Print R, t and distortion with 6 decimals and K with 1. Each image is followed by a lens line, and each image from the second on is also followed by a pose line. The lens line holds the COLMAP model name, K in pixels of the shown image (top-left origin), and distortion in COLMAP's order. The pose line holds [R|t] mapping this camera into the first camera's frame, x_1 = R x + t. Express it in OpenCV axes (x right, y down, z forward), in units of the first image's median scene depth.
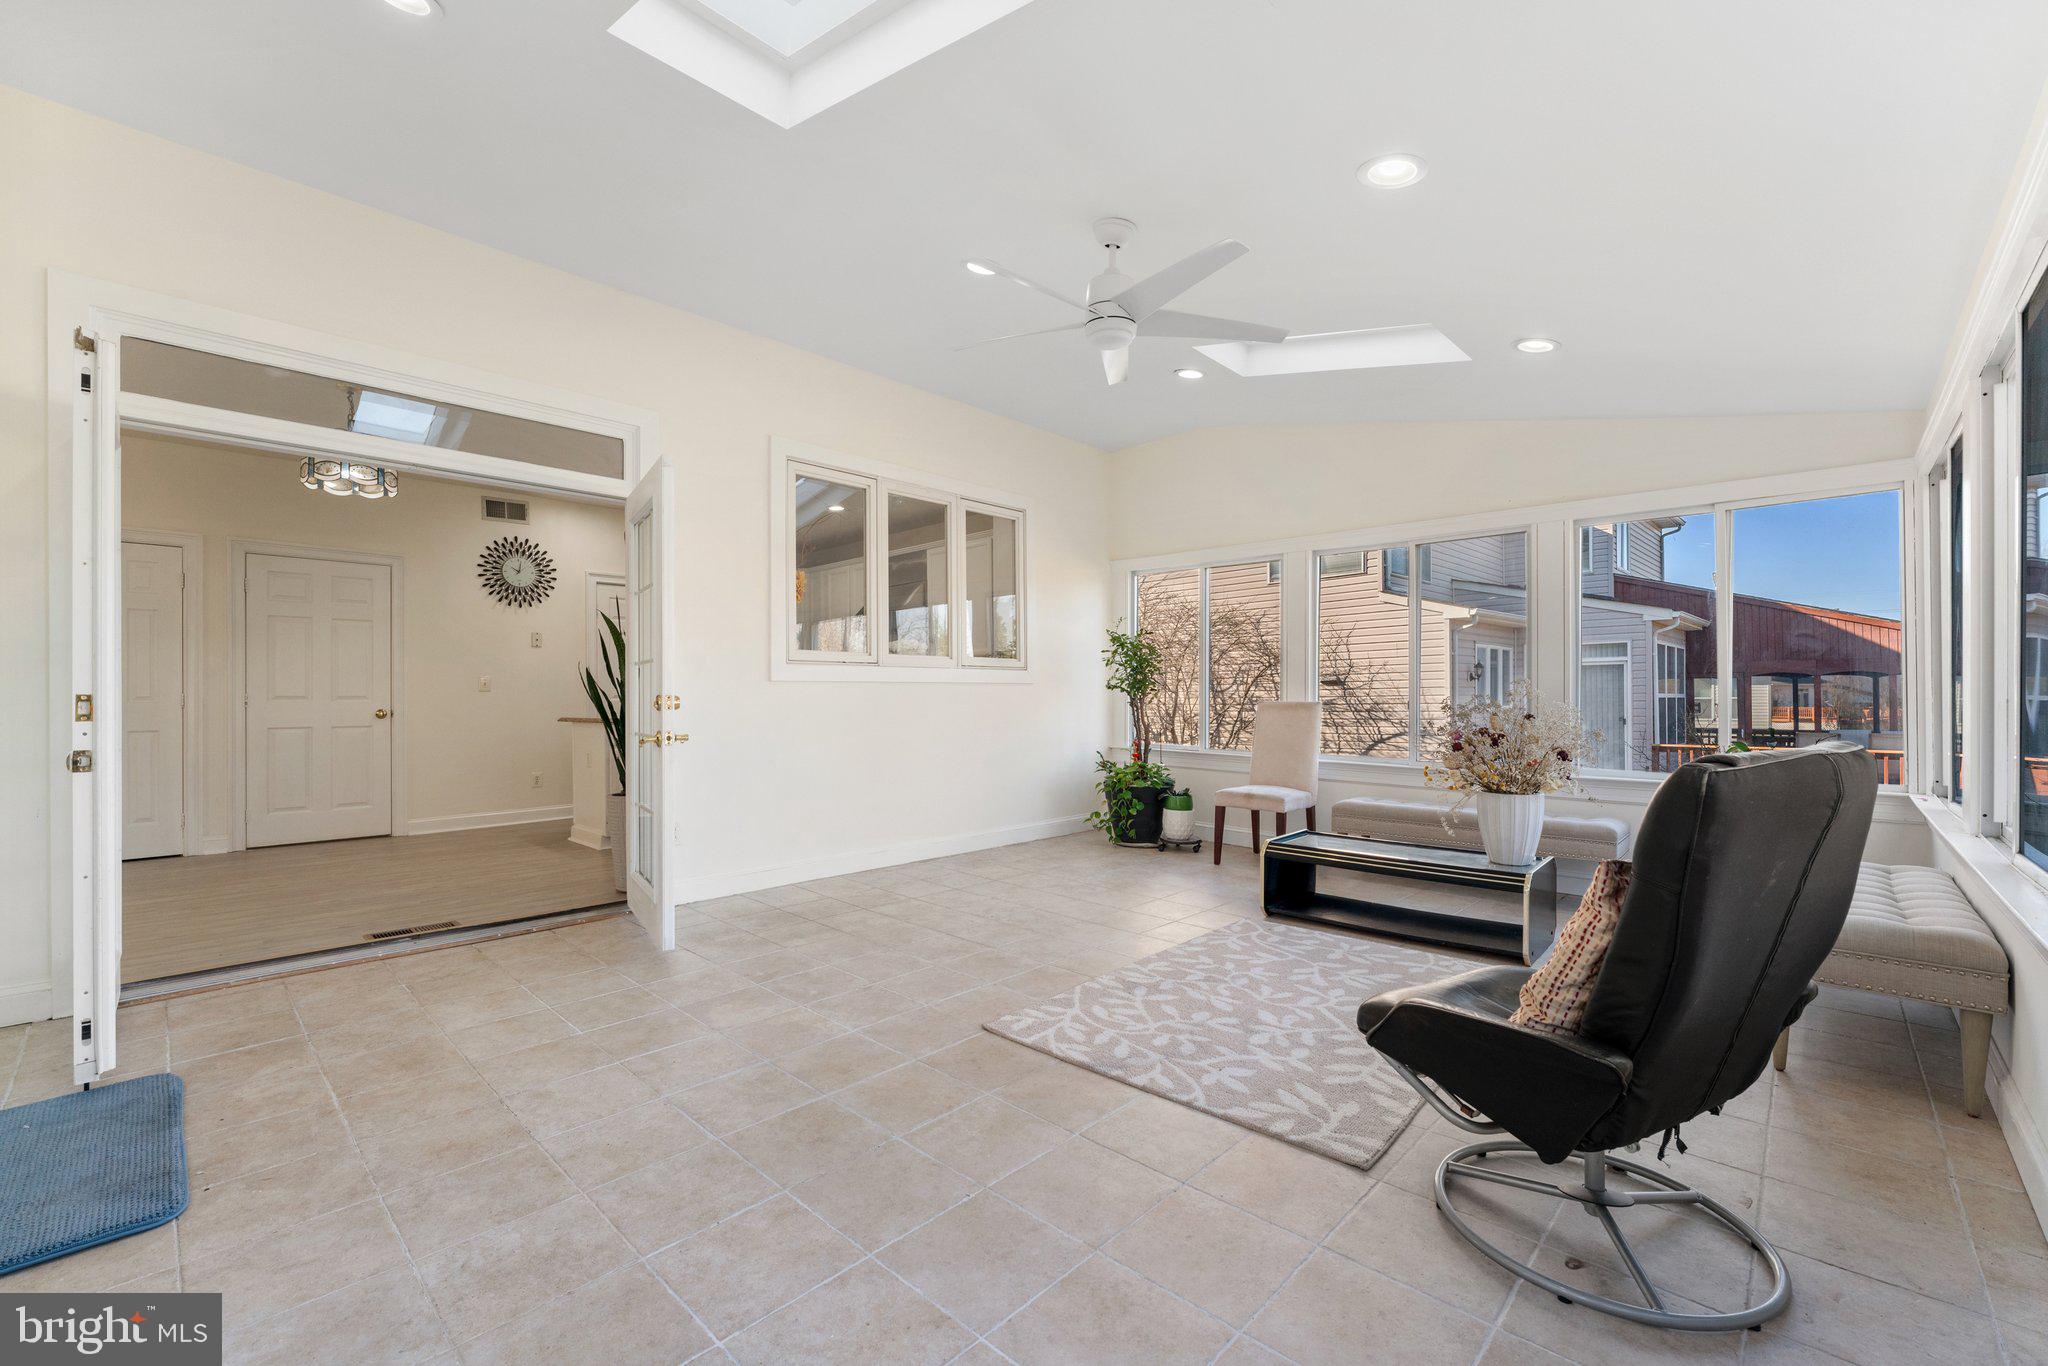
lens RADIAL K [[828.4, 0, 1016.9], [0, 828.4, 696.7], [0, 0, 1]] dist [-0.003062, -0.000111]
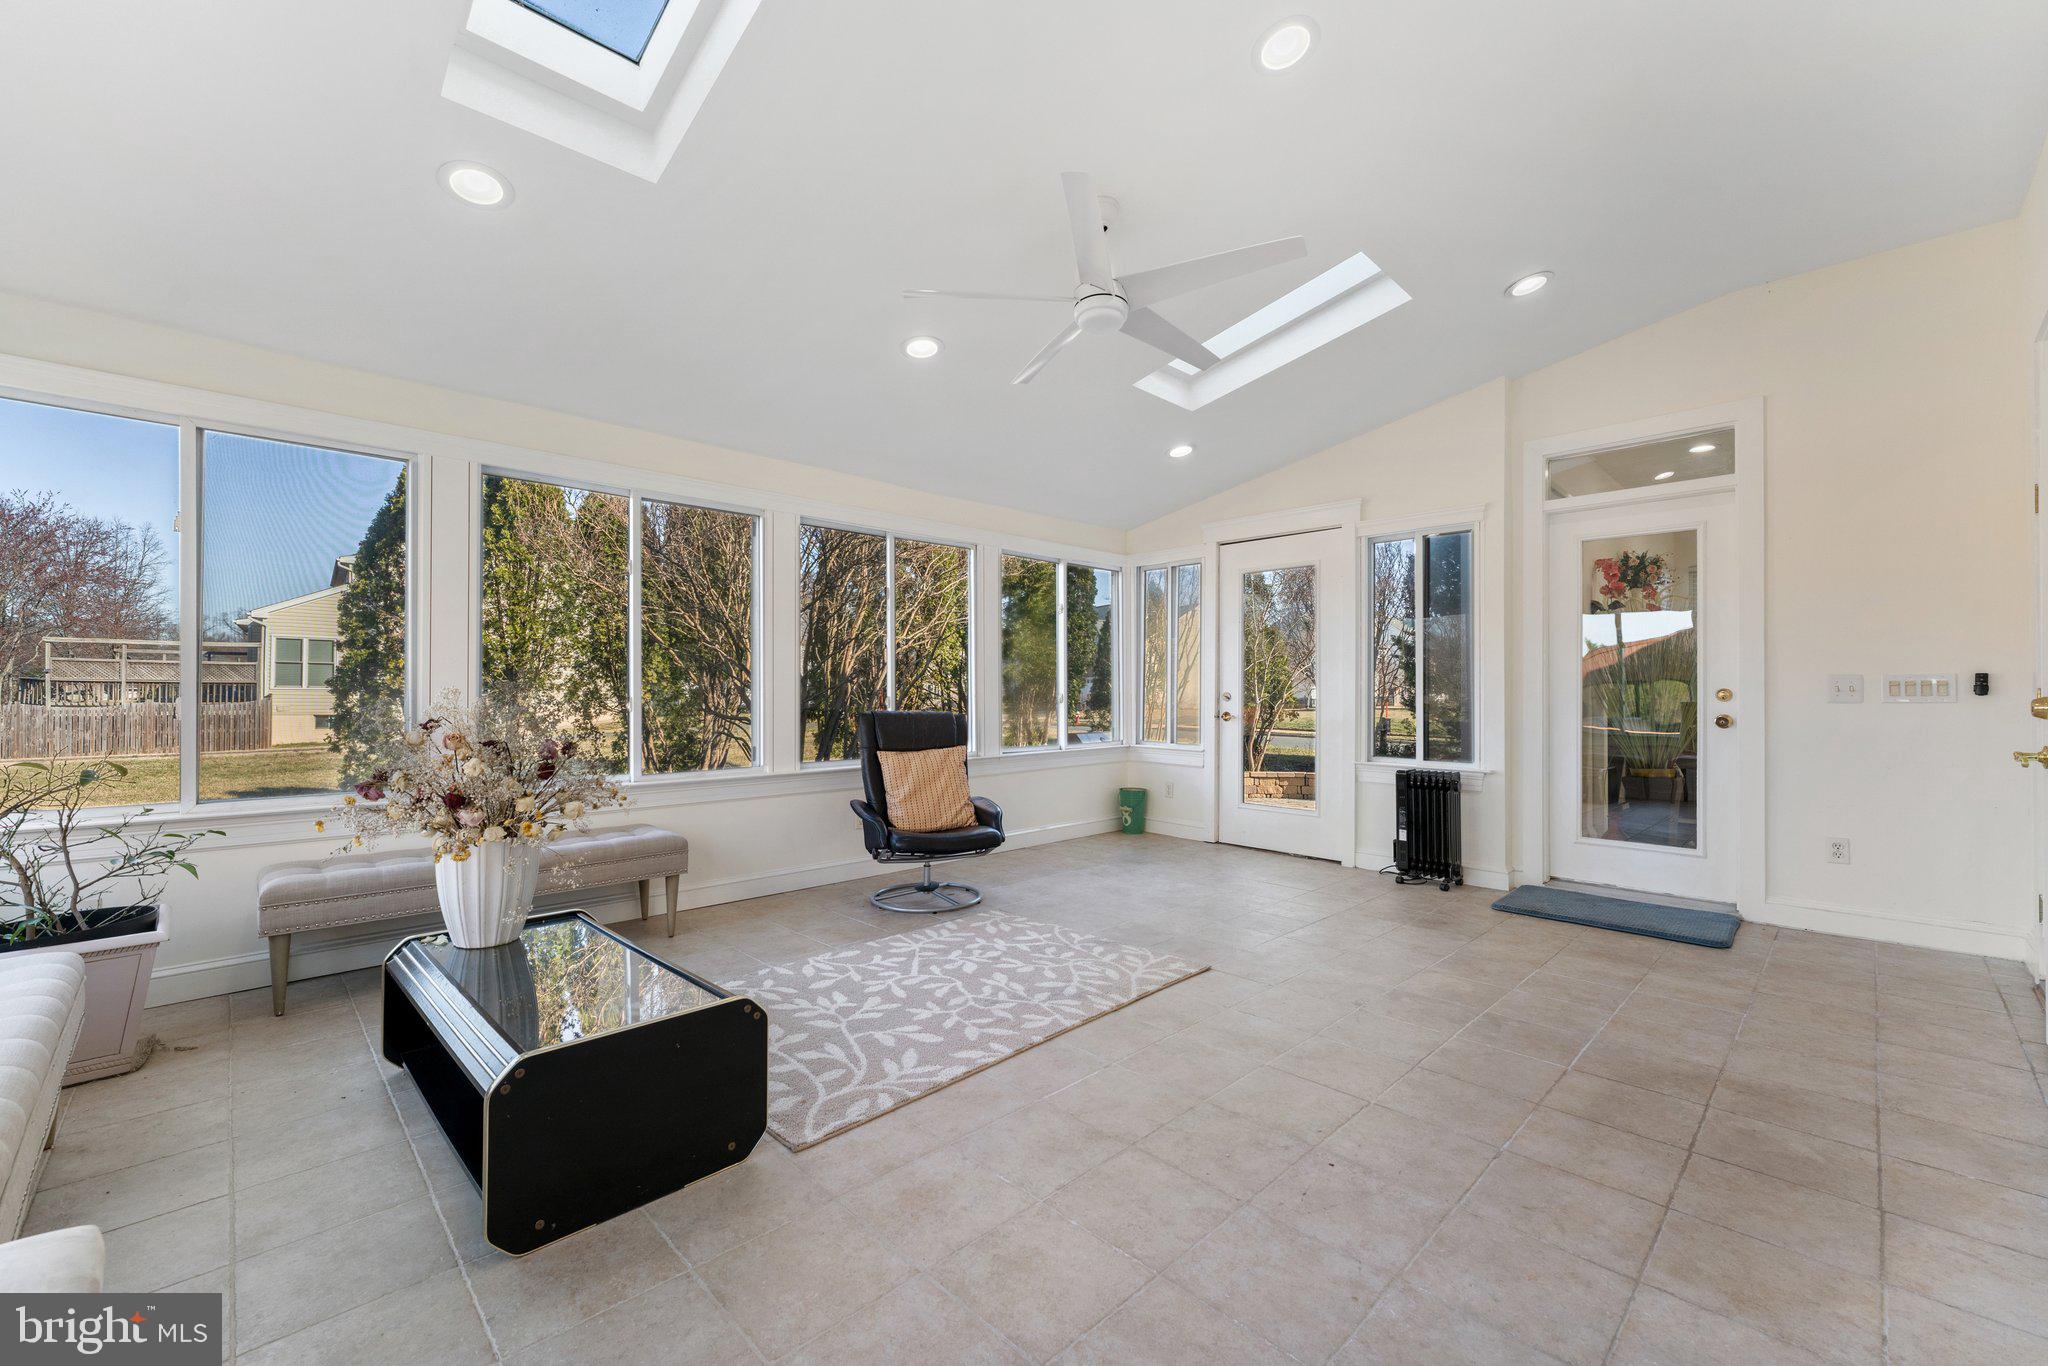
lens RADIAL K [[828.4, 0, 1025.1], [0, 828.4, 691.1], [0, 0, 1]] dist [-0.003062, -0.000111]
pose [[-0.999554, -0.003481, 0.029660, 0.184777], [-0.003679, 0.999971, -0.006625, 0.002115], [-0.029636, -0.006731, -0.999538, 2.108547]]
